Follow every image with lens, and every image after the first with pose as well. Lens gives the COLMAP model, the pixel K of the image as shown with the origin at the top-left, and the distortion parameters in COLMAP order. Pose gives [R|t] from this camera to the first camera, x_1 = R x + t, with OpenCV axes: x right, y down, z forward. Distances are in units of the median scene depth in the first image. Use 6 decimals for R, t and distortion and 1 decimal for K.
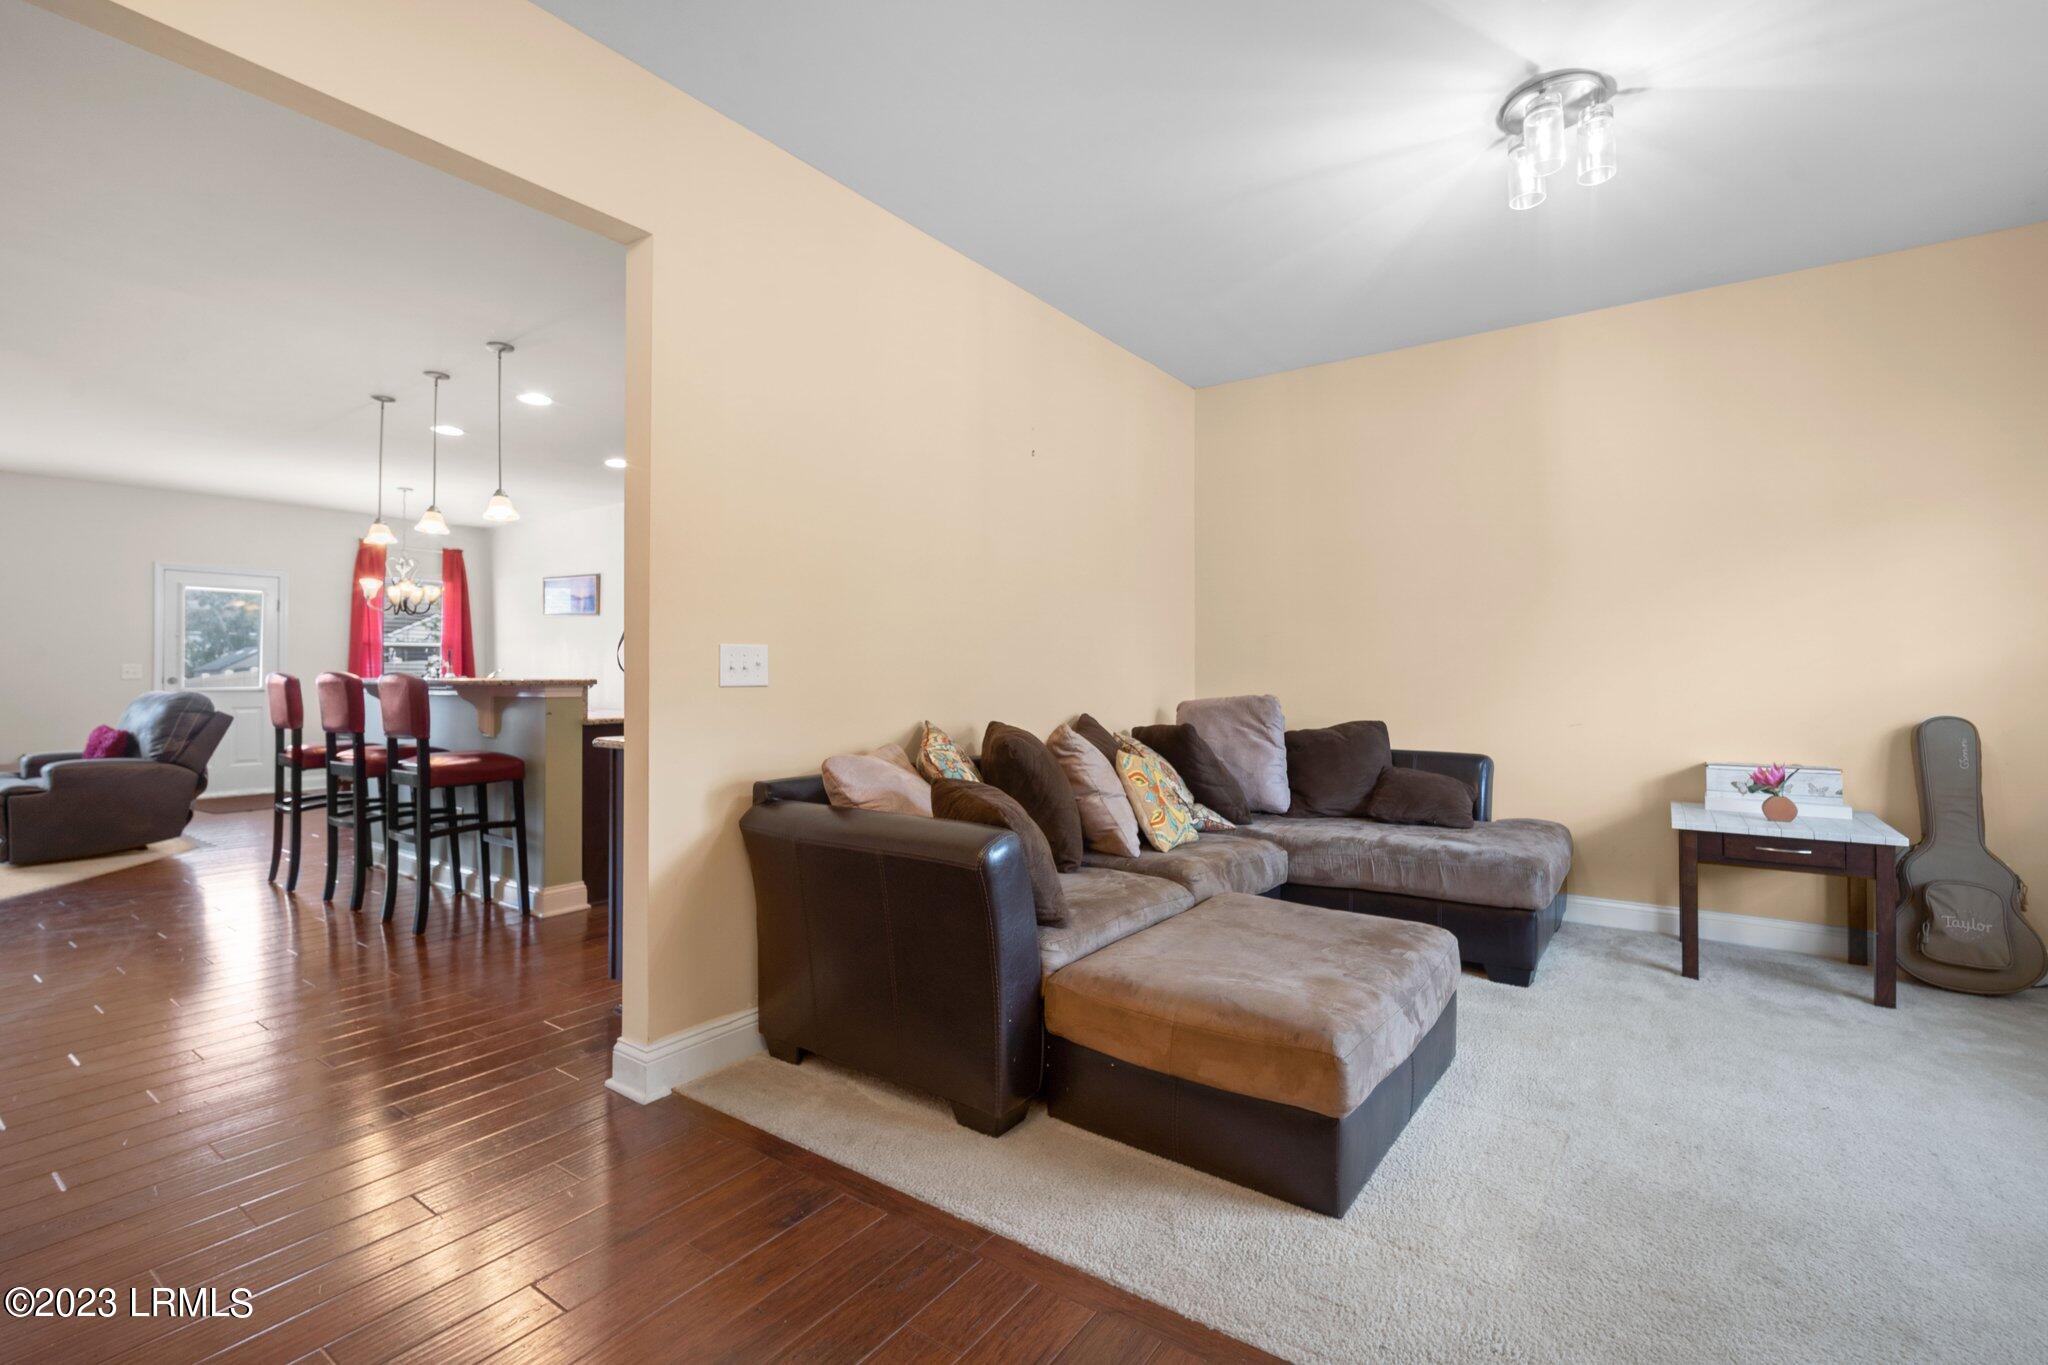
lens RADIAL K [[906.7, 0, 1026.0], [0, 906.7, 679.9], [0, 0, 1]] dist [-0.003220, -0.000140]
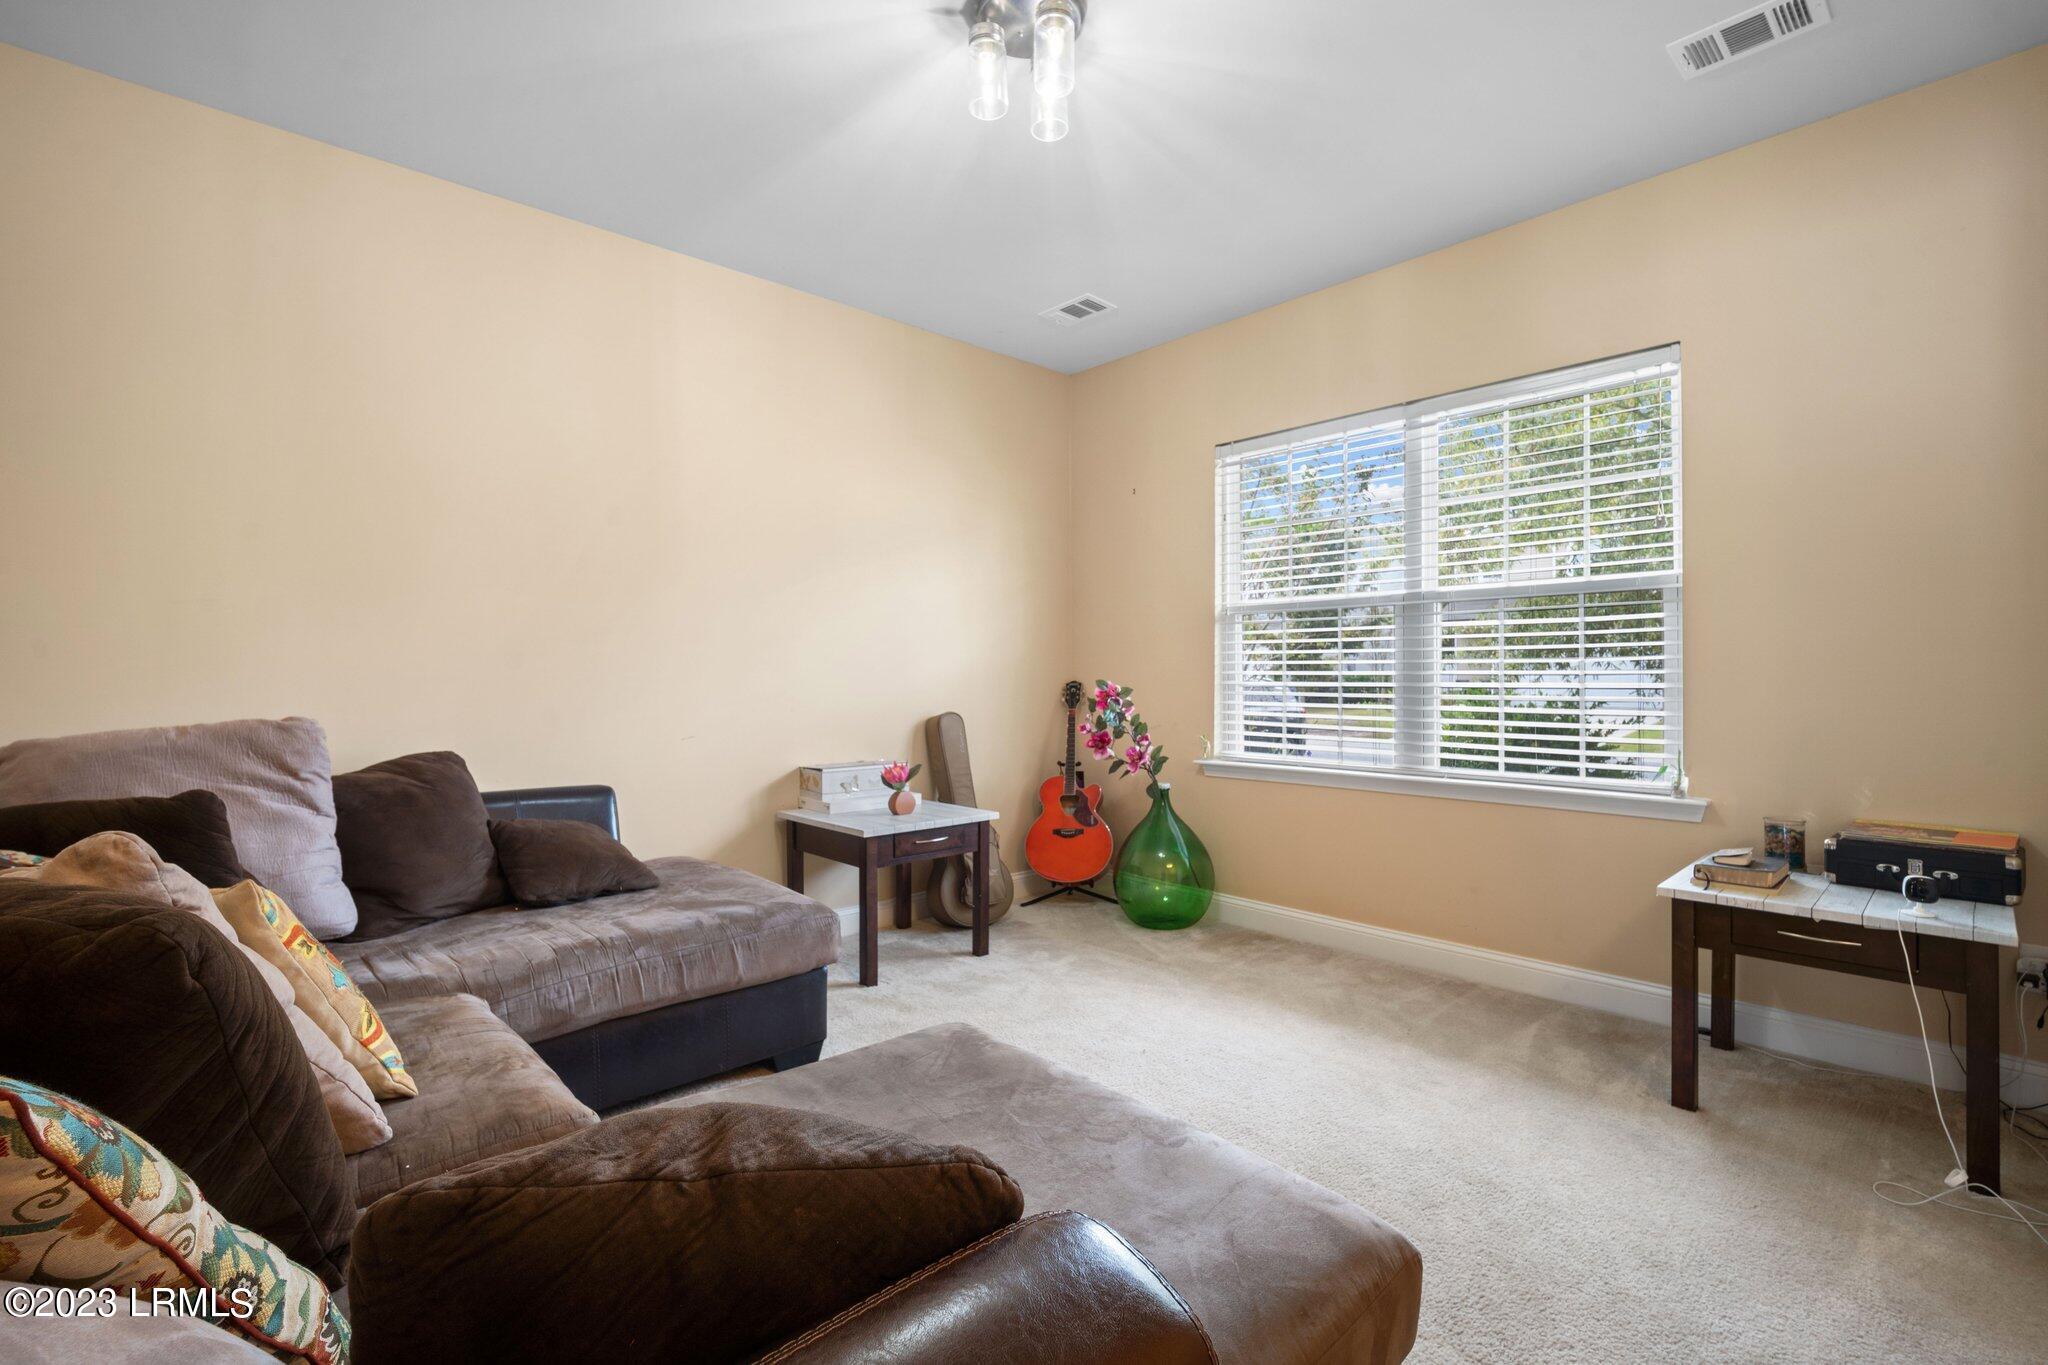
lens RADIAL K [[912.9, 0, 1024.0], [0, 912.9, 677.3], [0, 0, 1]] dist [-0.009114, 0.001545]
pose [[0.208755, 0.001547, 0.977967, -0.117373], [0.006307, 0.999976, -0.002928, -0.001821], [-0.977948, 0.006779, 0.208740, 0.360491]]
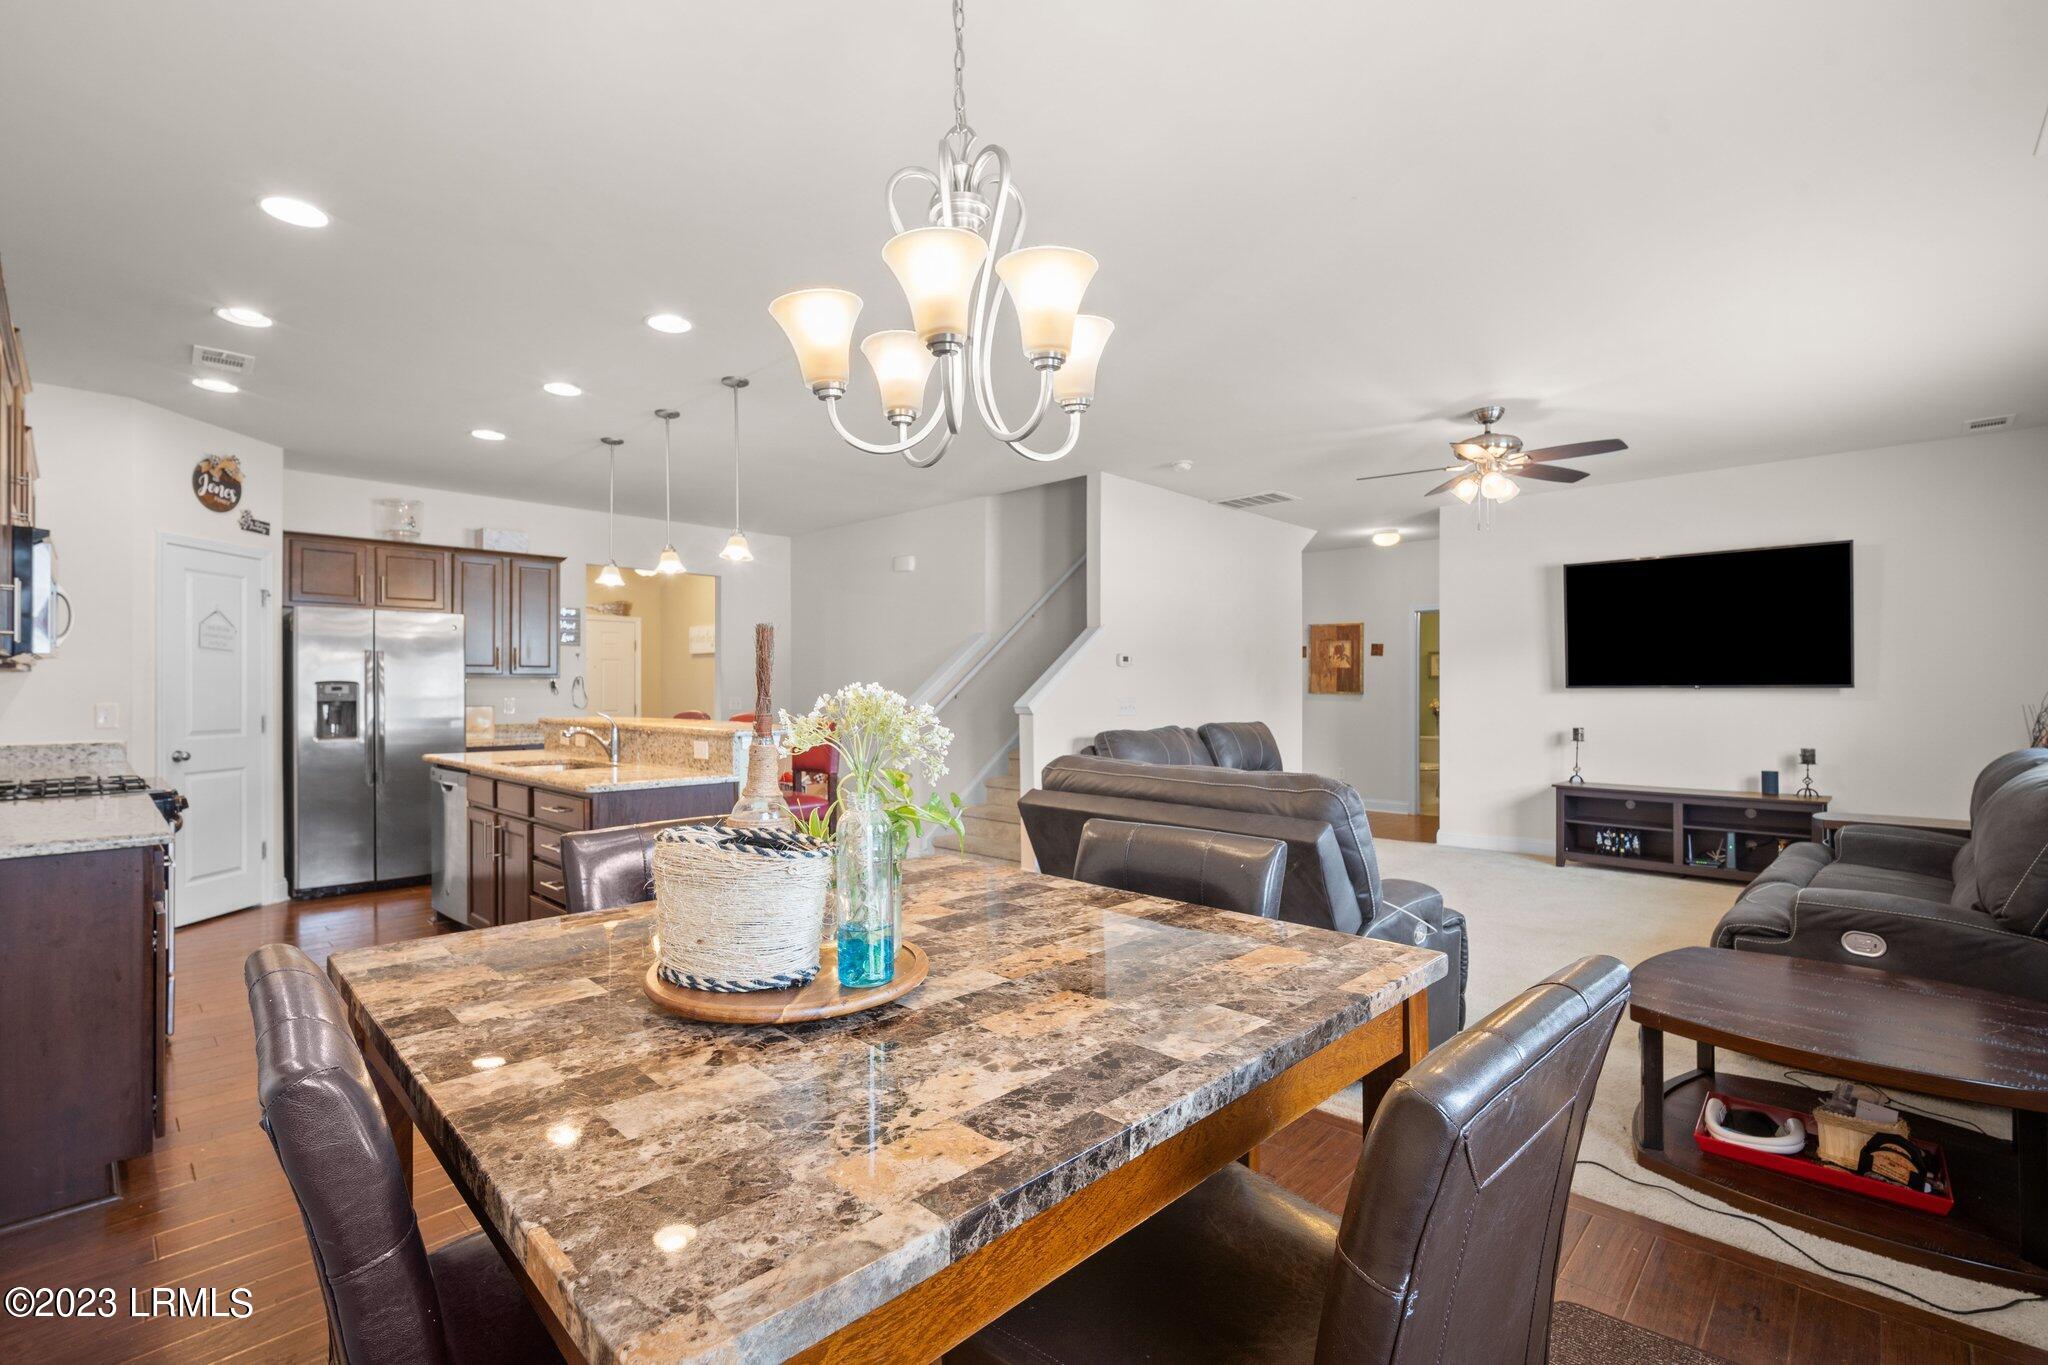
lens RADIAL K [[908.4, 0, 1026.2], [0, 908.4, 685.9], [0, 0, 1]] dist [-0.007793, 0.000381]
pose [[-0.989906, 0.001323, 0.141720, -1.003919], [0.001090, 0.999998, -0.001723, -0.031683], [-0.141722, -0.001551, -0.989905, 1.637733]]
